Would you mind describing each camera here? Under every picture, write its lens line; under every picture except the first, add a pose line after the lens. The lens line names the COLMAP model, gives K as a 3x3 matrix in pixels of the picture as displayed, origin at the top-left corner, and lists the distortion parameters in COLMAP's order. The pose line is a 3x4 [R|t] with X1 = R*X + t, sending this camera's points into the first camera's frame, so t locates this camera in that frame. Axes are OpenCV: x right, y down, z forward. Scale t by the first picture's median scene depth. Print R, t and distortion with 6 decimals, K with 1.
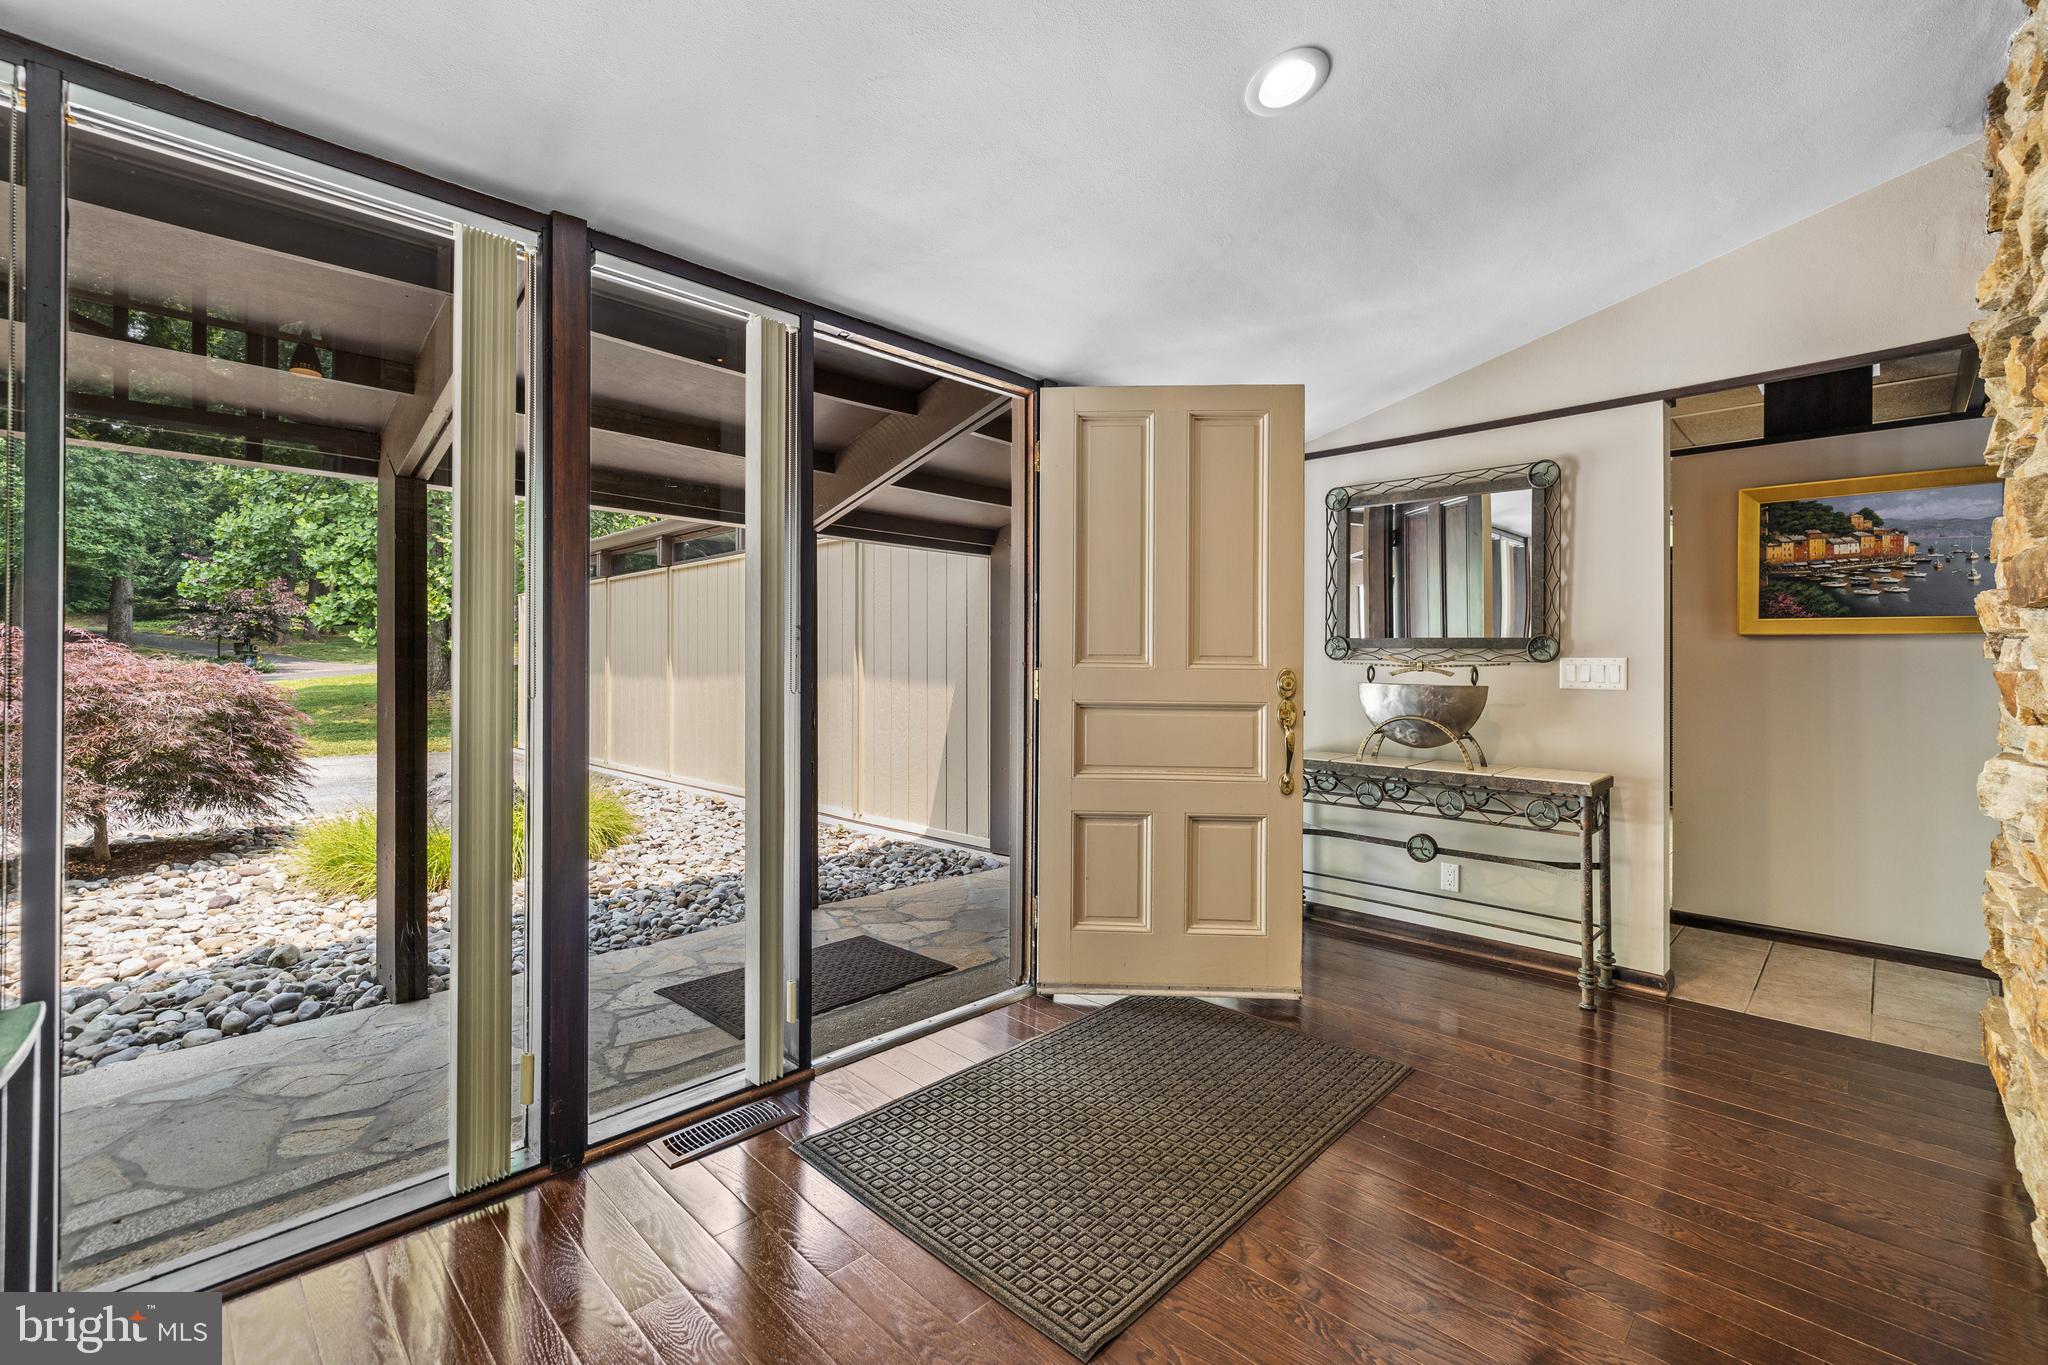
lens RADIAL K [[889.4, 0, 1009.6], [0, 889.4, 665.5], [0, 0, 1]] dist [0.001392, 0.000891]
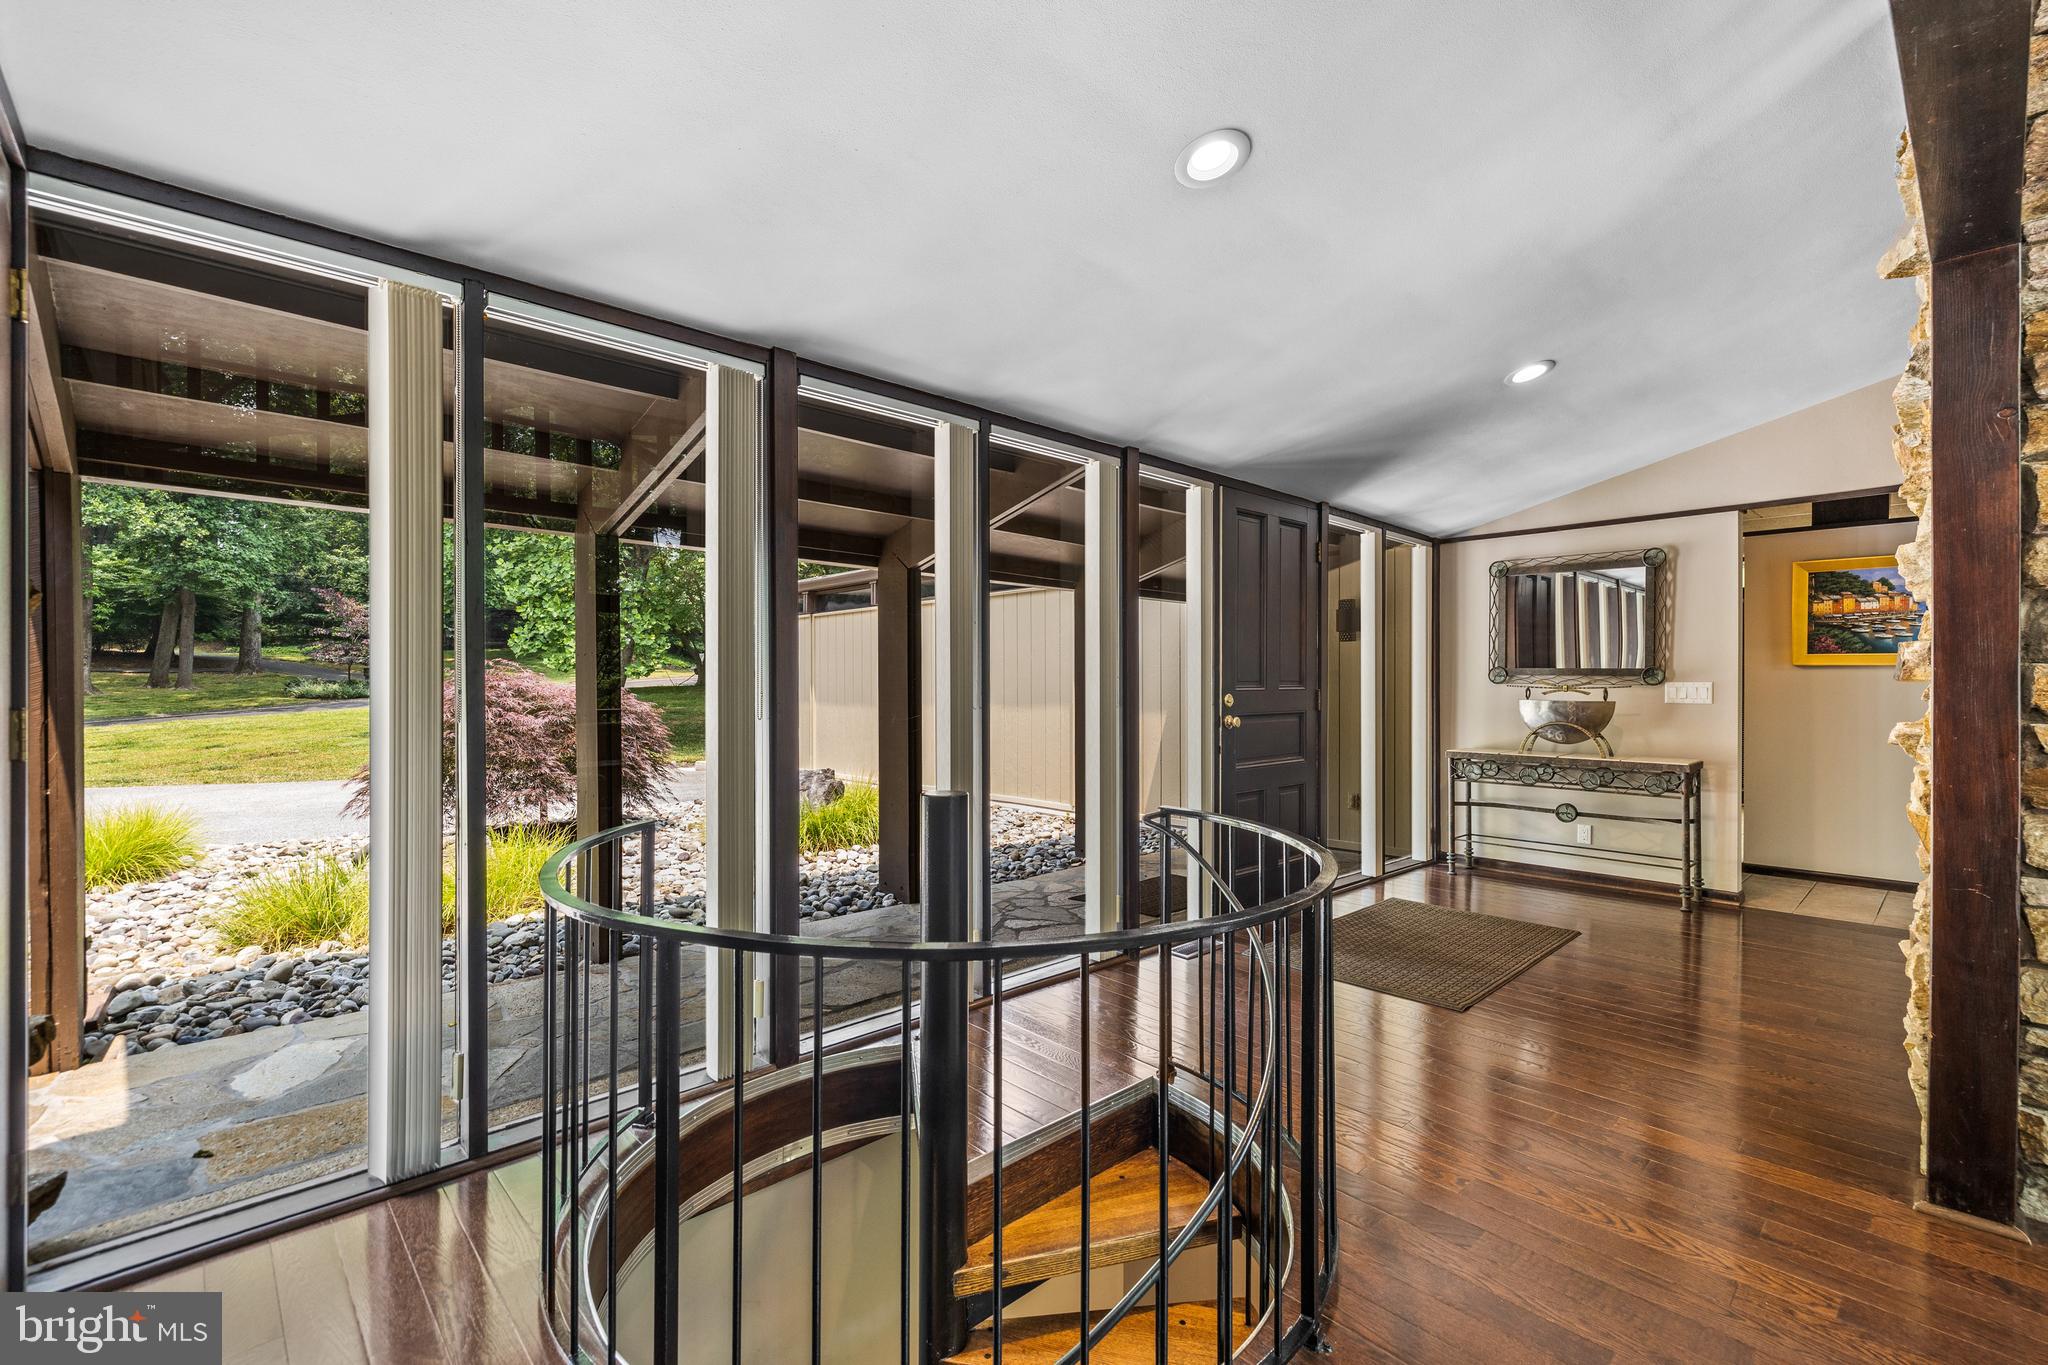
lens RADIAL K [[889.4, 0, 1017.5], [0, 889.4, 692.2], [0, 0, 1]] dist [0.001392, 0.000891]
pose [[0.999163, -0.001923, -0.040850, -0.380456], [0.002189, 0.999977, 0.006461, -0.003643], [0.040836, -0.006545, 0.999144, -0.499900]]
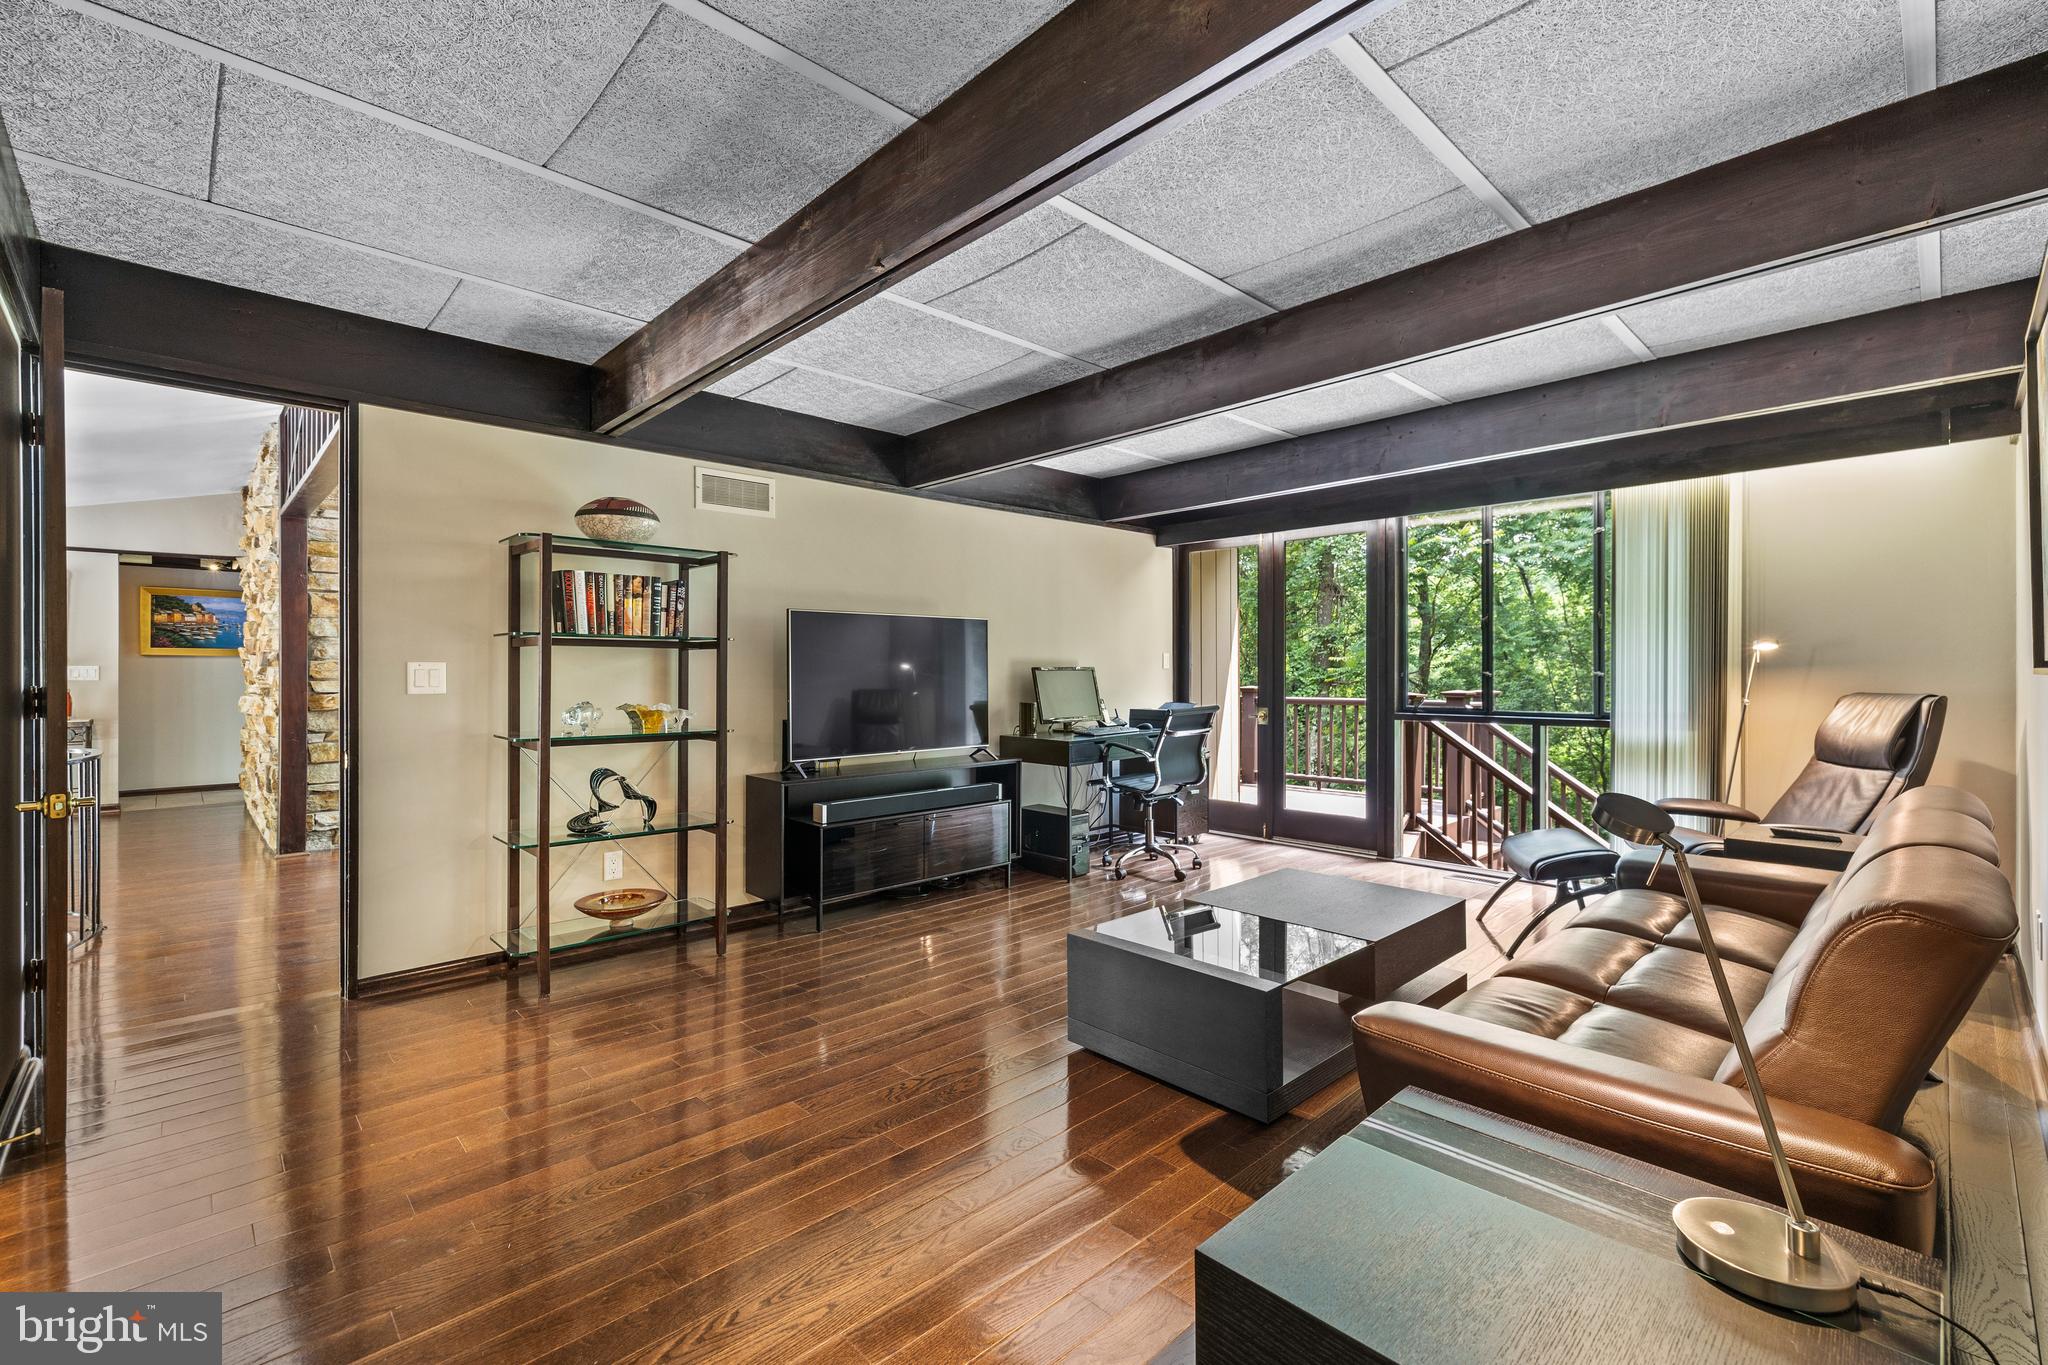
lens RADIAL K [[889.4, 0, 1008.8], [0, 889.4, 665.5], [0, 0, 1]] dist [0.001392, 0.000891]
pose [[0.031955, 0.002147, 0.999487, -1.351465], [-0.001224, 0.999997, -0.002109, -0.006215], [-0.999489, -0.001156, 0.031957, -1.242582]]
